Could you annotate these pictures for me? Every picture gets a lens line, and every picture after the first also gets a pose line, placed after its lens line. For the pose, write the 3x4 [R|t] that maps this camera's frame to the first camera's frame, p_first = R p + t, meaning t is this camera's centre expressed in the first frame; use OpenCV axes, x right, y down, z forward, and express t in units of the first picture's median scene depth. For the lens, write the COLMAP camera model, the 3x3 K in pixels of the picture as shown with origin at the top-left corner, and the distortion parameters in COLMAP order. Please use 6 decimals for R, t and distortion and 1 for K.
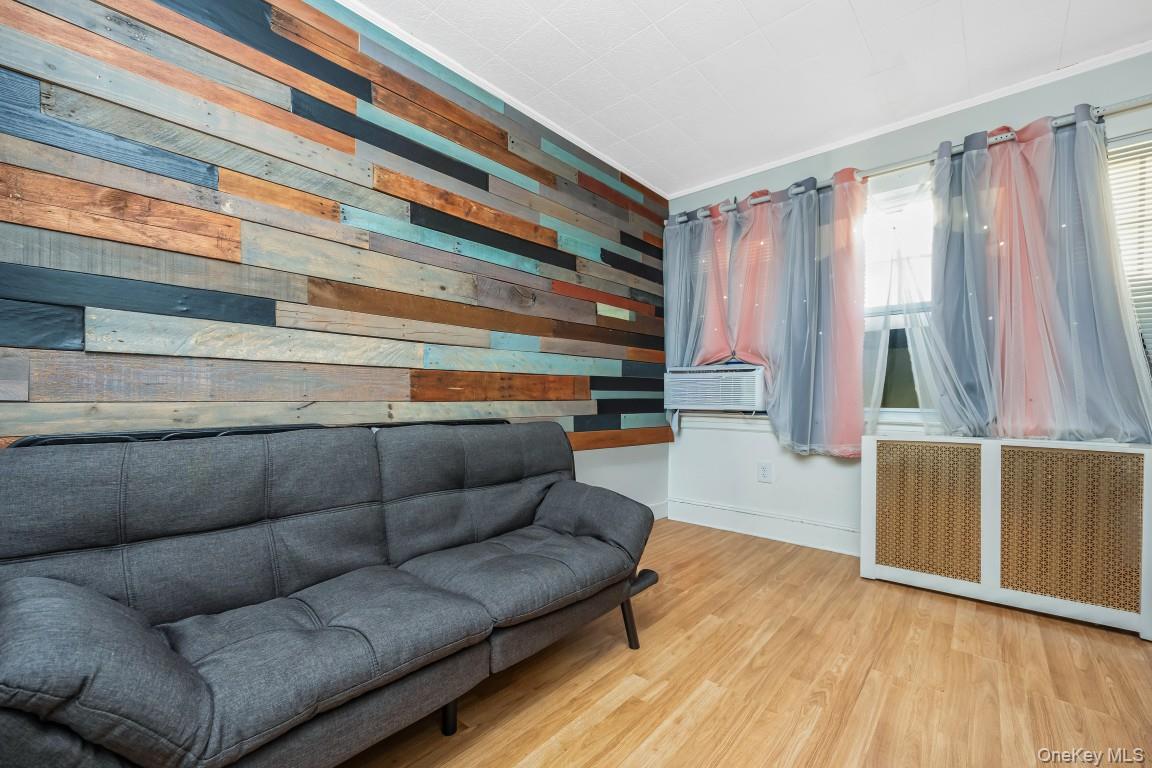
lens RADIAL K [[479.4, 0, 577.7], [0, 479.4, 397.0], [0, 0, 1]] dist [-0.000356, -0.000015]
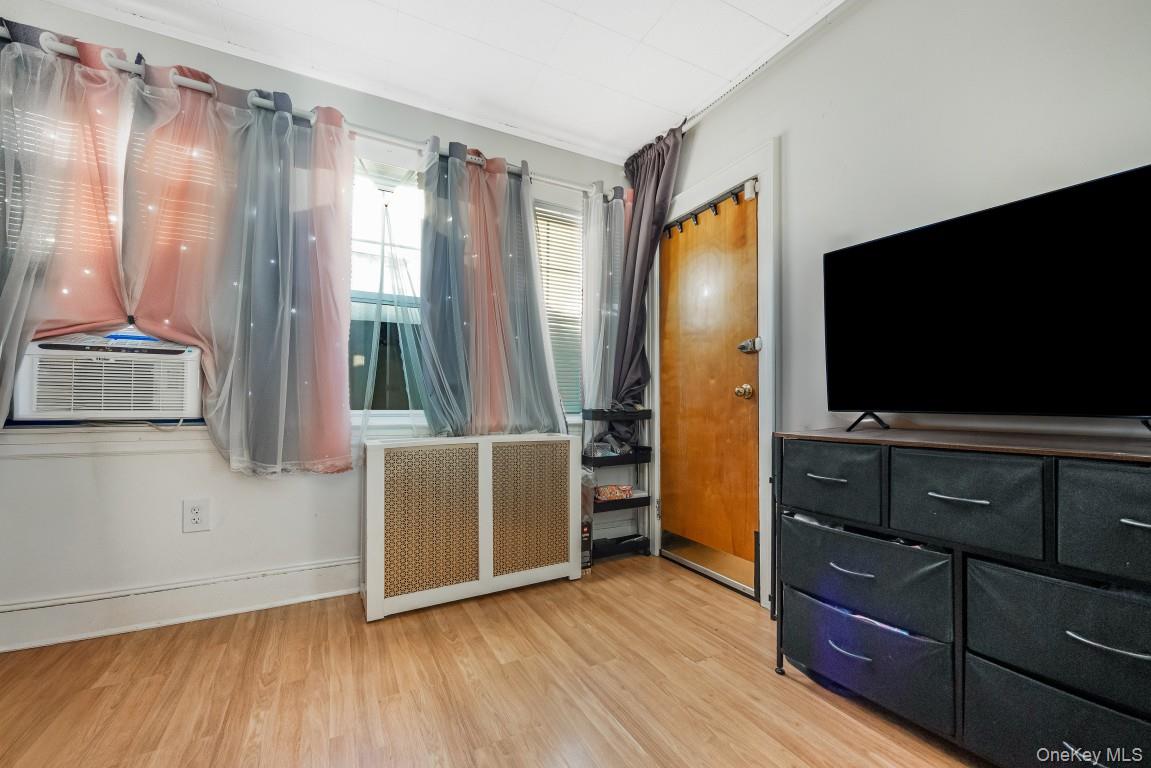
lens RADIAL K [[468.1, 0, 576.3], [0, 468.1, 396.1], [0, 0, 1]] dist [0.021218, -0.005678]
pose [[0.355034, 0.011331, 0.934785, -0.024879], [0.000143, 0.999926, -0.012175, 0.008472], [-0.934854, 0.004456, 0.355006, 0.378554]]
